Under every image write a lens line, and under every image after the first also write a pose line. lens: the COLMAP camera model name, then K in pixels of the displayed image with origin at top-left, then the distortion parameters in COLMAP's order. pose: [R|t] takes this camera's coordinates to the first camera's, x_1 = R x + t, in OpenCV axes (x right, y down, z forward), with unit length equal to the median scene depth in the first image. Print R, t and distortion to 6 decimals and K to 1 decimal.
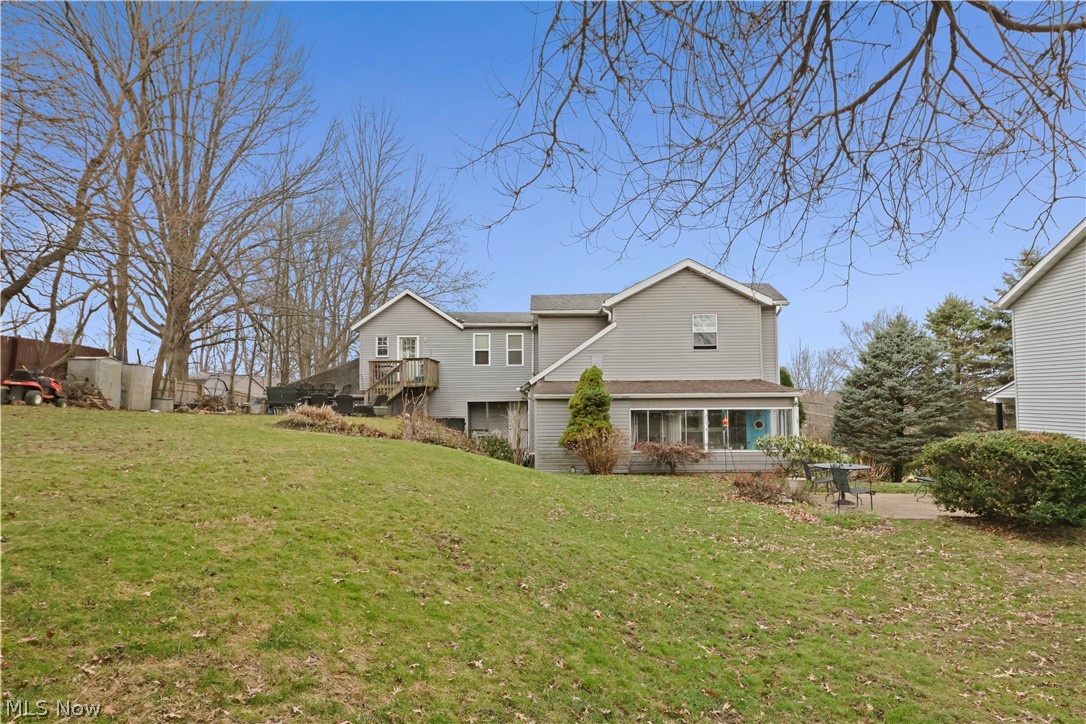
lens RADIAL K [[695.2, 0, 543.2], [0, 695.2, 361.1], [0, 0, 1]] dist [-0.003882, -0.000399]
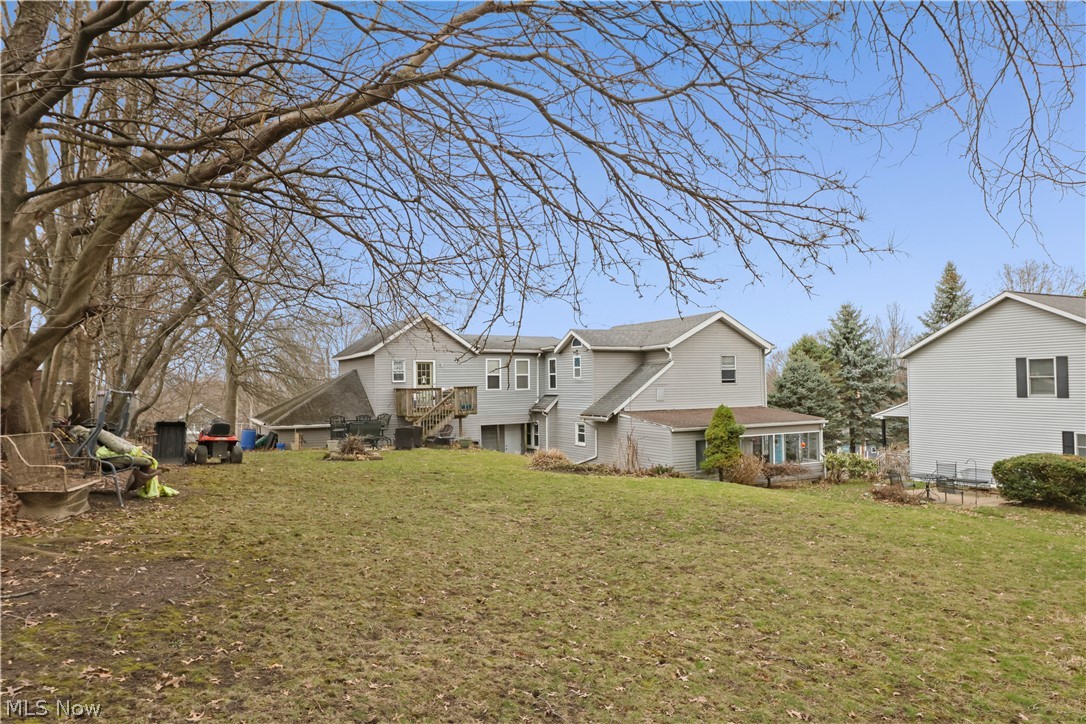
lens RADIAL K [[750.3, 0, 543.6], [0, 750.3, 364.2], [0, 0, 1]] dist [0.000988, 0.000128]
pose [[0.864594, 0.005604, 0.502440, -0.589419], [-0.021598, 0.999428, 0.026018, -0.062868], [-0.502007, -0.033347, 0.864221, -0.005235]]
